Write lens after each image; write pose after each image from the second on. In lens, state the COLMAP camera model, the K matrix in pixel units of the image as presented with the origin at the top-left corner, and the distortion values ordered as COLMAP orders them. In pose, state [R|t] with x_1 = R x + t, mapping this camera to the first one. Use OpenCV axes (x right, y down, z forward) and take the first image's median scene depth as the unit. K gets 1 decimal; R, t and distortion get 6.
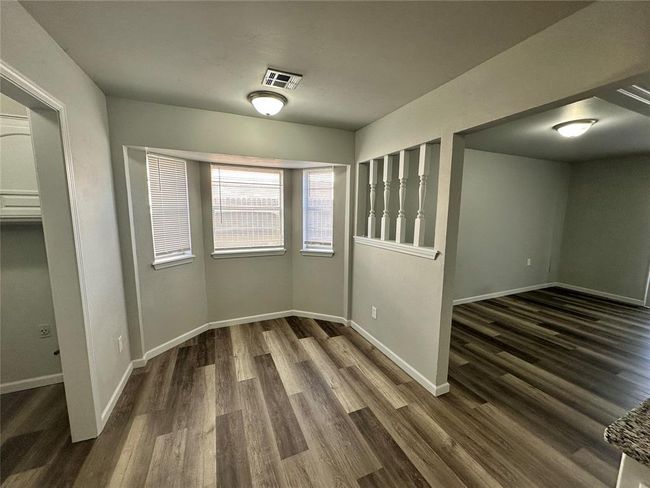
lens RADIAL K [[258.3, 0, 325.9], [0, 258.3, 243.9], [0, 0, 1]] dist [-0.002085, 0.000130]
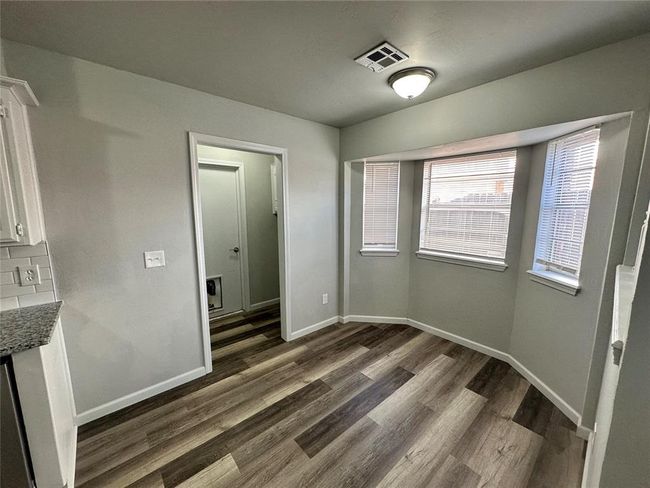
lens RADIAL K [[258.3, 0, 325.7], [0, 258.3, 243.6], [0, 0, 1]] dist [-0.002085, 0.000130]
pose [[0.301480, 0.131377, -0.944378, 0.429757], [-0.122946, 0.987549, 0.098134, -0.054829], [0.945512, 0.086522, 0.313879, 0.390284]]
